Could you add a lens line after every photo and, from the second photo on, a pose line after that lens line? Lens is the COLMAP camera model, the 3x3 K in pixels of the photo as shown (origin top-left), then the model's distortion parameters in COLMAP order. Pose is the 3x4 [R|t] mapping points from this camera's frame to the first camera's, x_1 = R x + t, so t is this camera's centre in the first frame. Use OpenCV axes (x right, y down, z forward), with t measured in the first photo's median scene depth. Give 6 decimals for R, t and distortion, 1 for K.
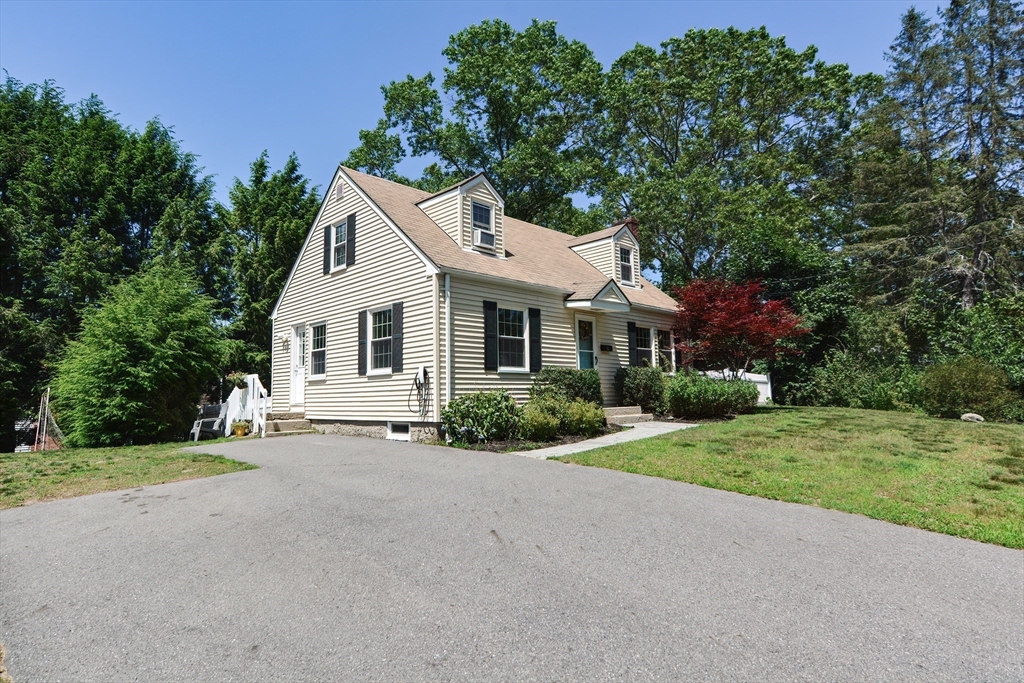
lens RADIAL K [[554.6, 0, 514.0], [0, 554.6, 338.2], [0, 0, 1]] dist [-0.004248, -0.000131]
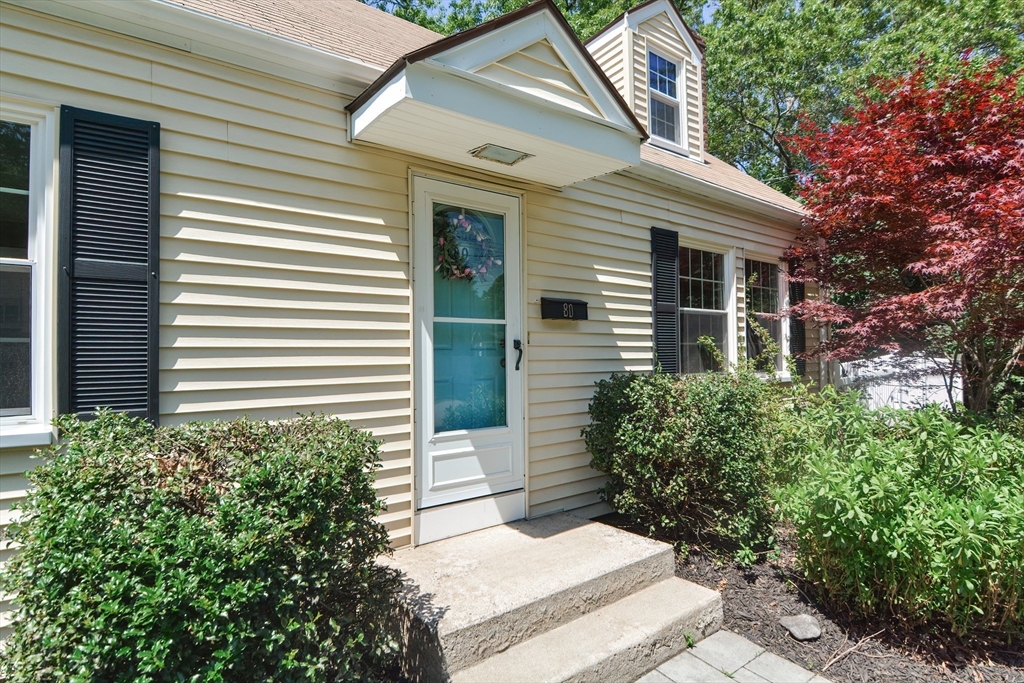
lens RADIAL K [[521.6, 0, 509.0], [0, 521.6, 343.8], [0, 0, 1]] dist [-0.007711, -0.000938]
pose [[0.987648, 0.003875, -0.156641, 0.187087], [0.009056, 0.996612, 0.081752, 0.013476], [0.156427, -0.082161, 0.984266, 0.745823]]
